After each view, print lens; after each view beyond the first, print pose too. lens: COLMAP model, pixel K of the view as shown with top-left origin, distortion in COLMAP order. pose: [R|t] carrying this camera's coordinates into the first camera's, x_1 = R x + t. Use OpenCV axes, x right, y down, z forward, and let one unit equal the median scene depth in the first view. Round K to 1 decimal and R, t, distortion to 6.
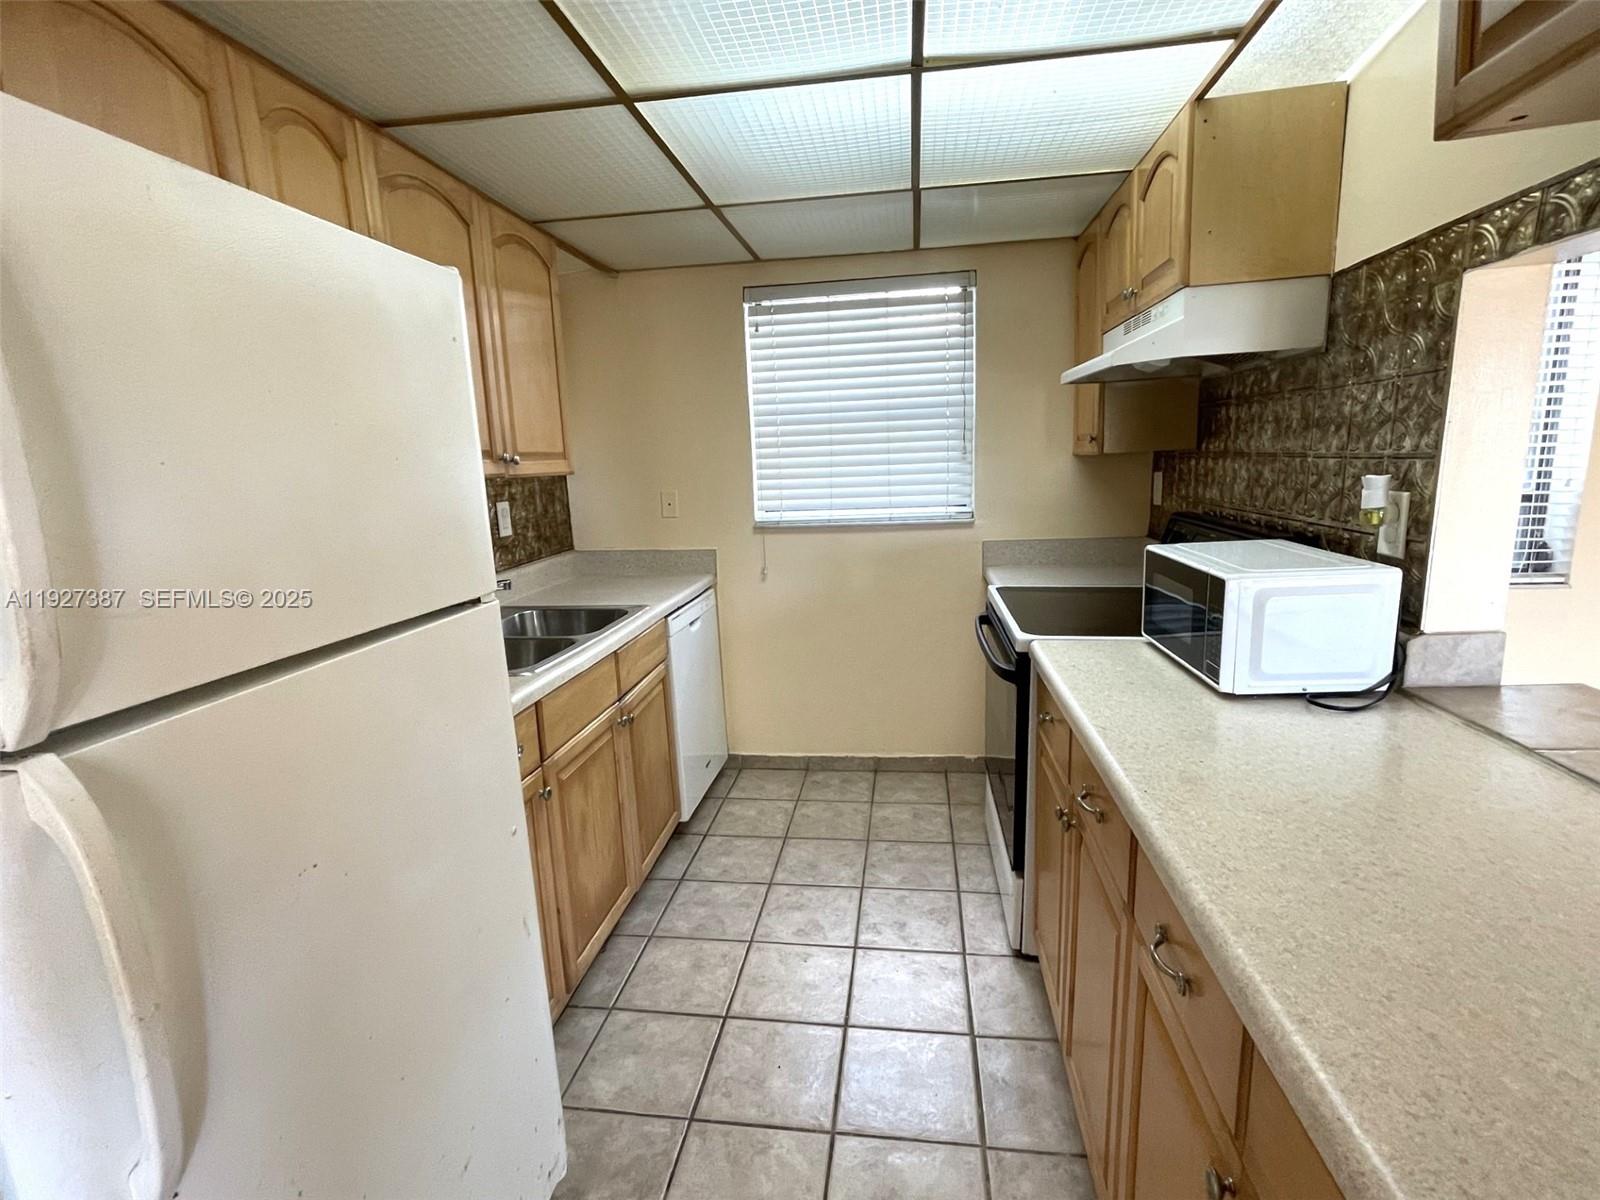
lens RADIAL K [[757.0, 0, 807.0], [0, 757.0, 599.5], [0, 0, 1]] dist [-0.003028, -0.000238]
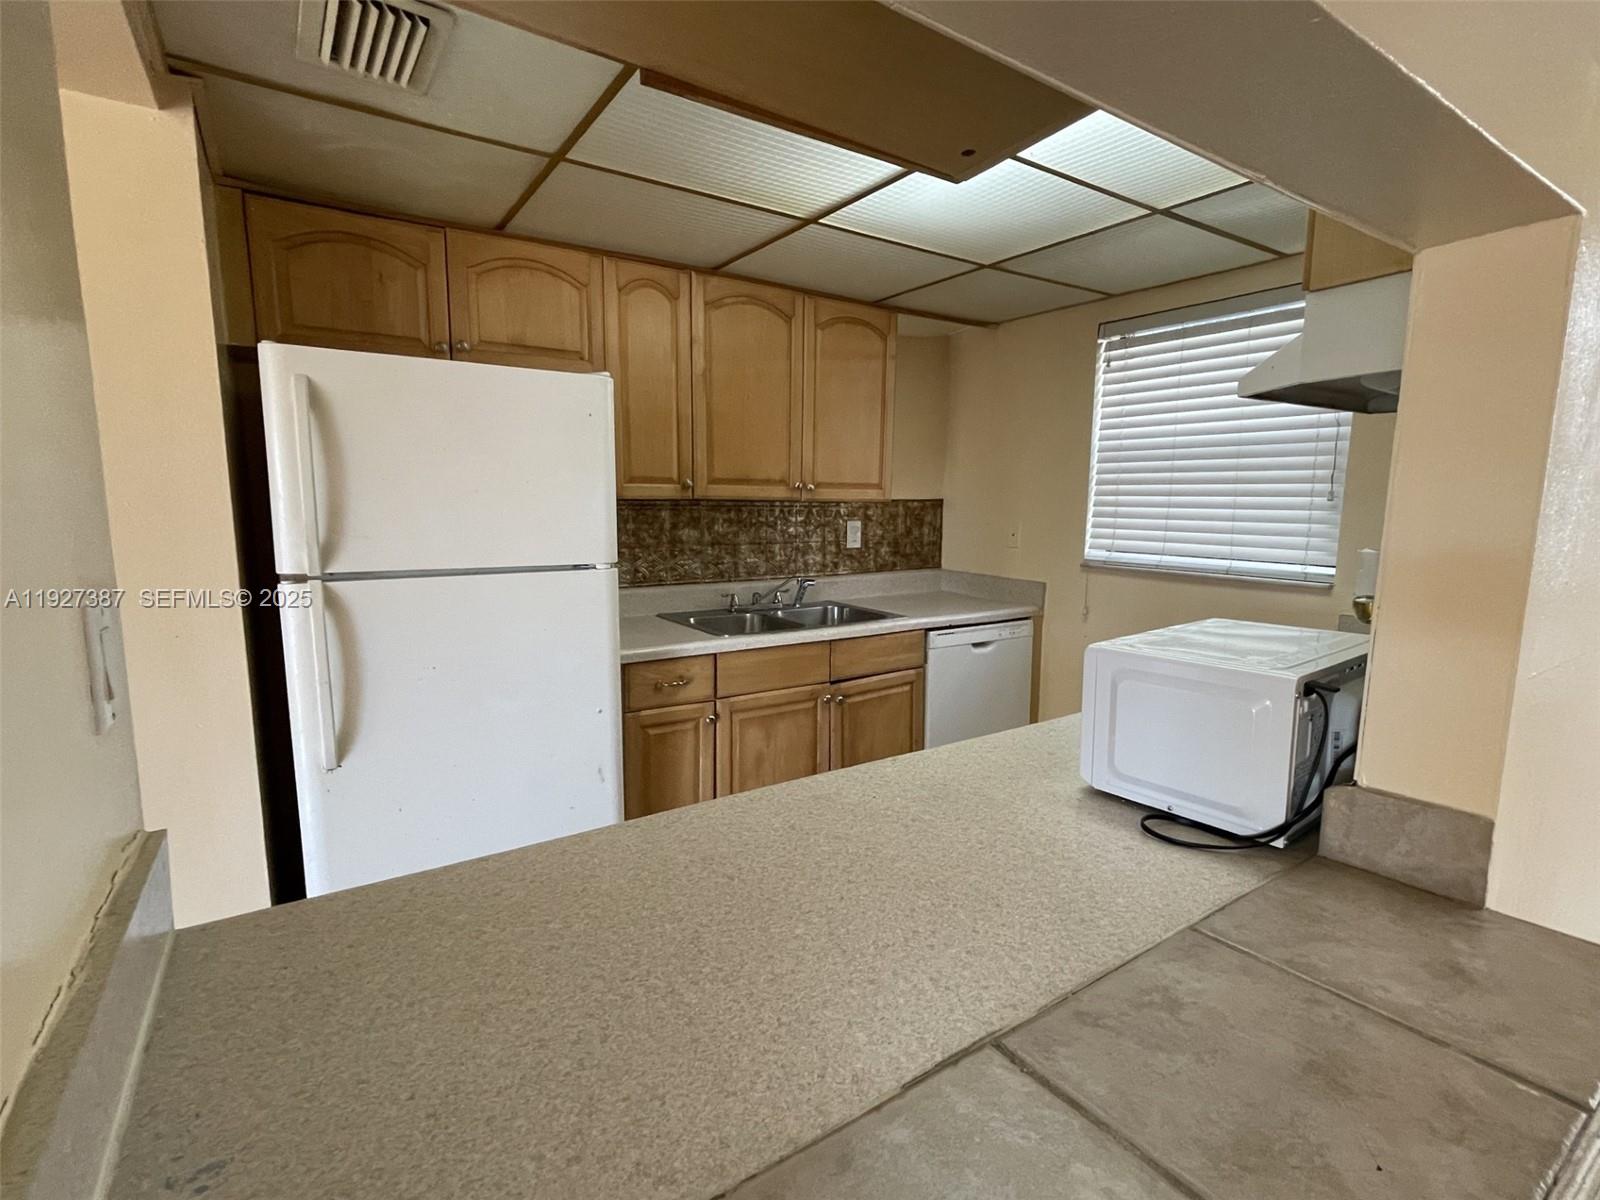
lens RADIAL K [[763.1, 0, 799.2], [0, 763.1, 605.8], [0, 0, 1]] dist [-0.001648, -0.000034]
pose [[0.662903, 0.148944, -0.733740, 0.515362], [-0.171933, 0.984106, 0.044433, -0.030836], [0.728696, 0.096699, 0.677976, 0.085927]]
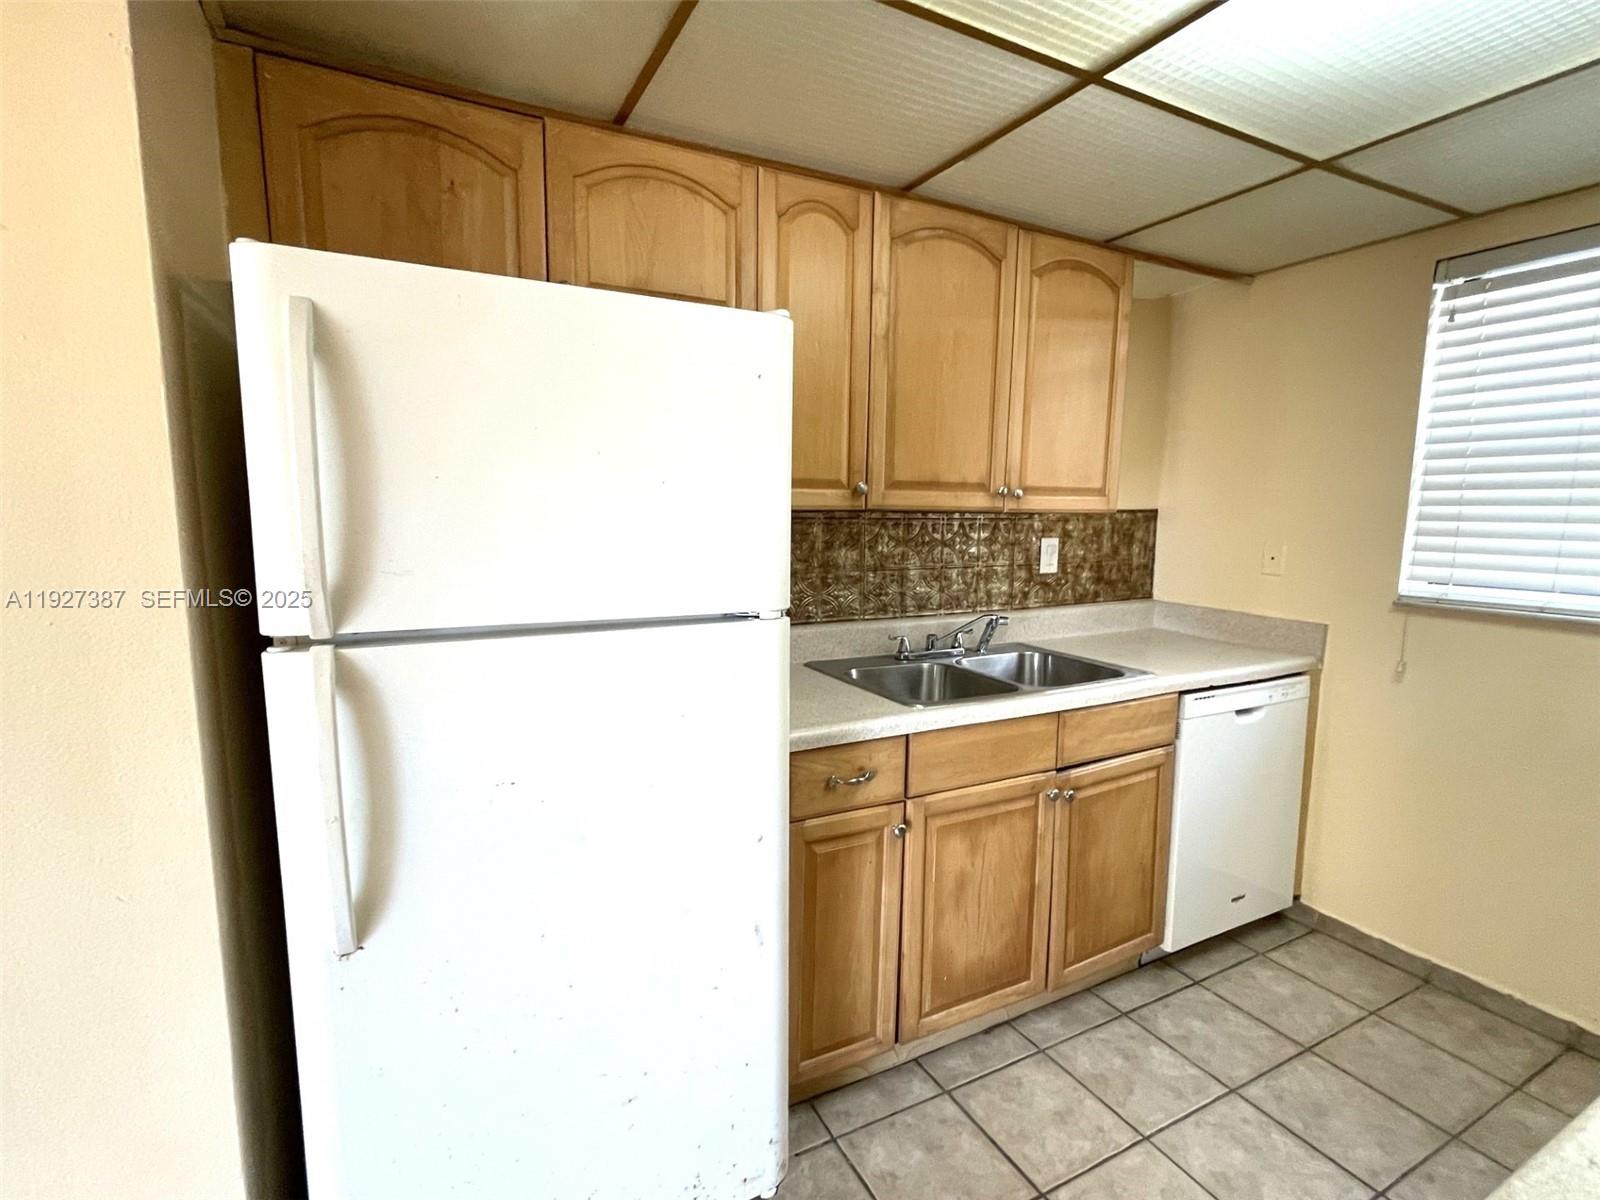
lens RADIAL K [[763.1, 0, 799.2], [0, 763.1, 605.8], [0, 0, 1]] dist [-0.001648, -0.000034]
pose [[0.578382, 0.150006, -0.801855, 0.215762], [-0.182388, 0.981844, 0.052120, -0.037118], [0.795115, 0.116104, 0.595241, 0.181710]]
